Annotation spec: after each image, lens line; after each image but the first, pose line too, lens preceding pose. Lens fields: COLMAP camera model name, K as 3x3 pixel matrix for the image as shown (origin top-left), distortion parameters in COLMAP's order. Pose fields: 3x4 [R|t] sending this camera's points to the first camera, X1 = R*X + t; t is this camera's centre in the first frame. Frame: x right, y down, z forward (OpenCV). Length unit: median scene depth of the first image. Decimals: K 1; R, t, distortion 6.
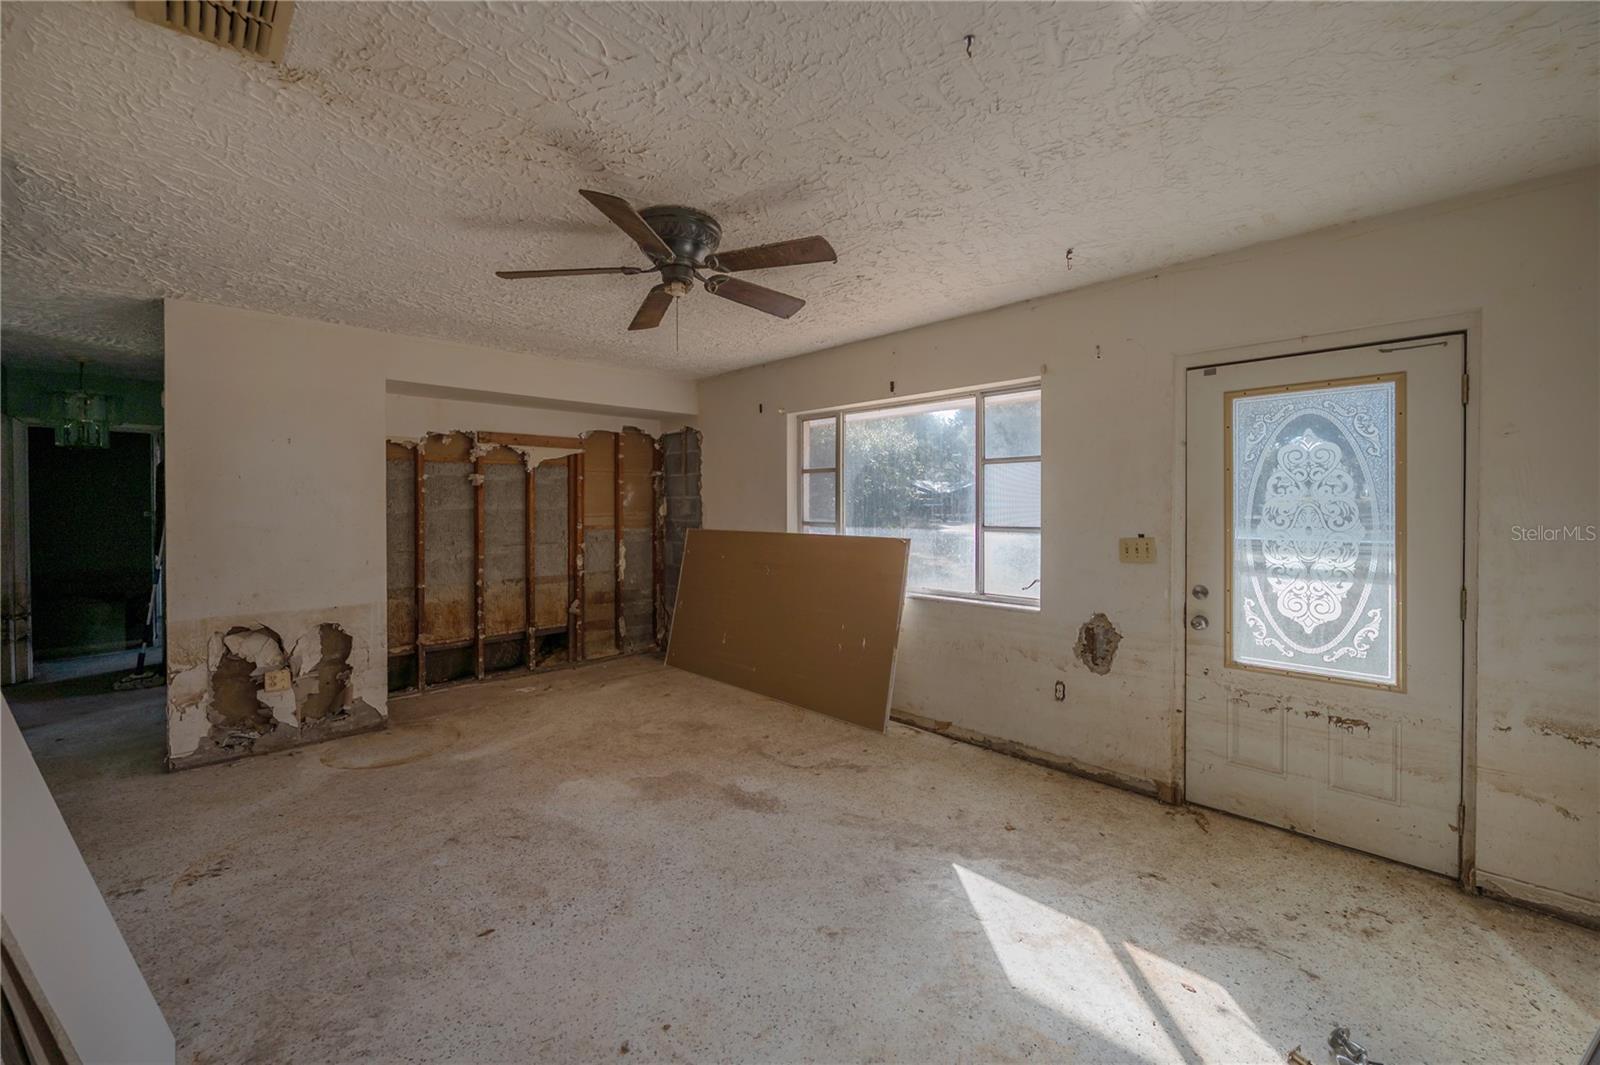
lens RADIAL K [[637.1, 0, 796.8], [0, 637.1, 512.9], [0, 0, 1]] dist [-0.007058, 0.000313]
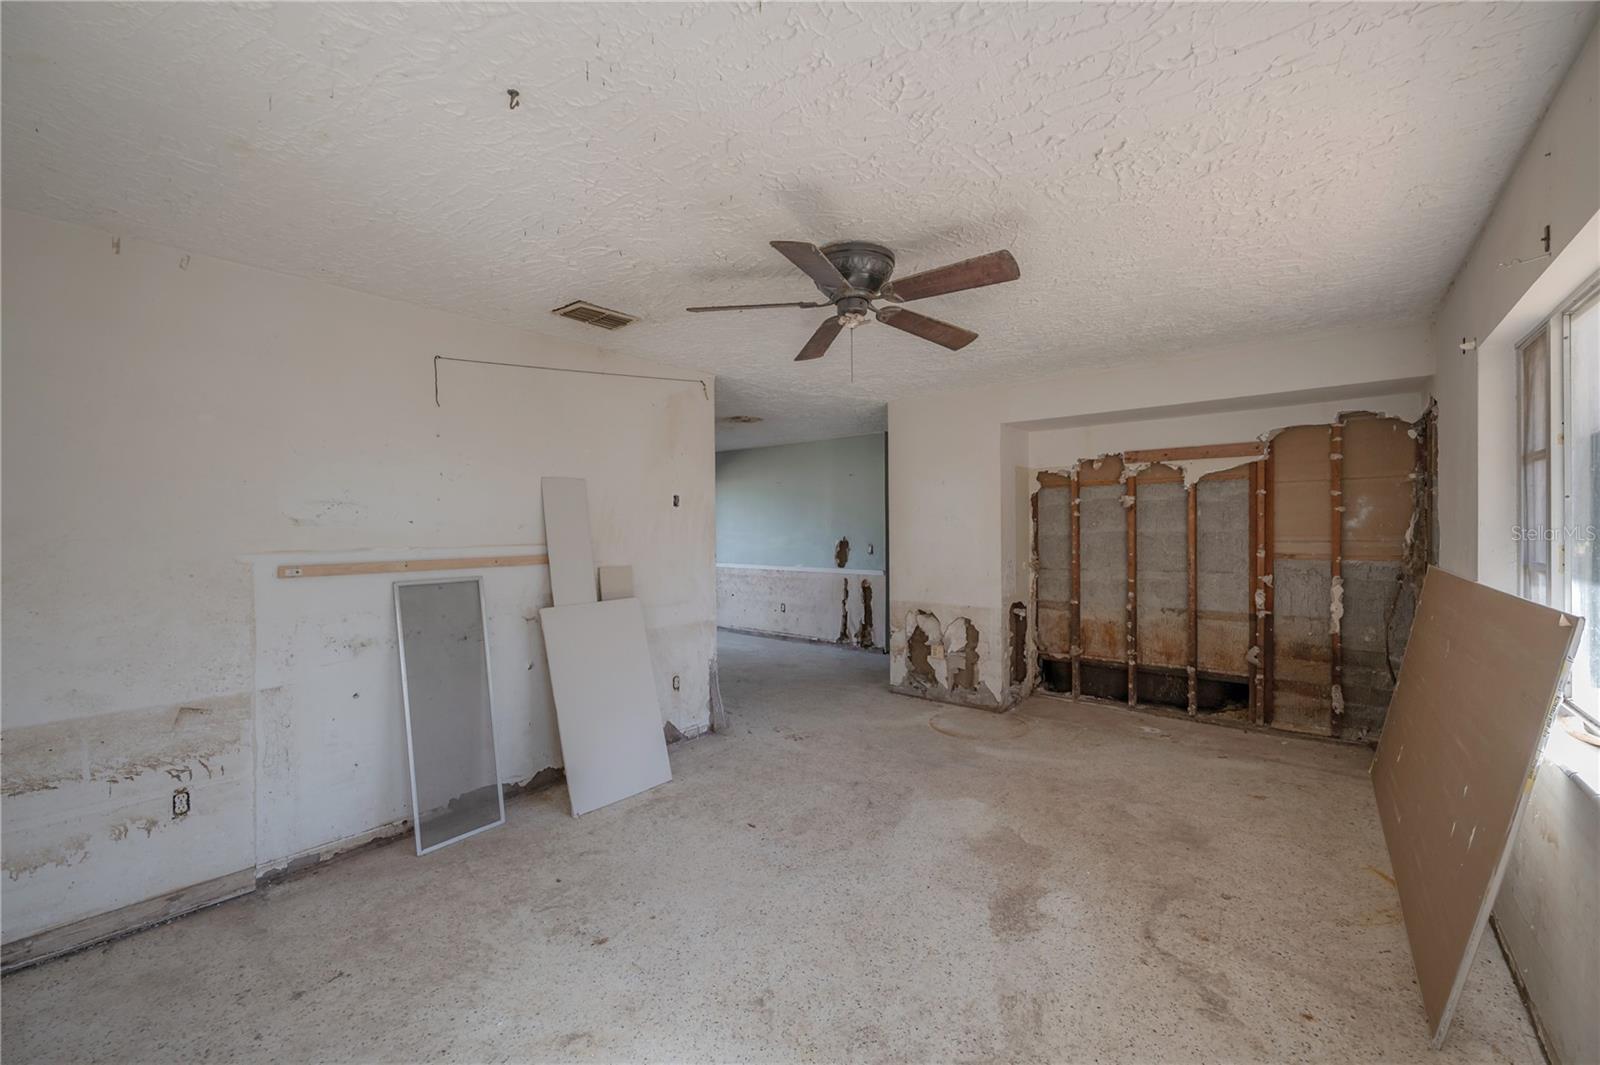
lens RADIAL K [[648.1, 0, 833.7], [0, 648.1, 532.4], [0, 0, 1]] dist [-0.003529, -0.000073]
pose [[0.128603, 0.009706, -0.991649, 0.512649], [-0.005119, 0.999945, 0.009124, -0.013210], [0.991683, 0.003903, 0.128645, 0.507476]]
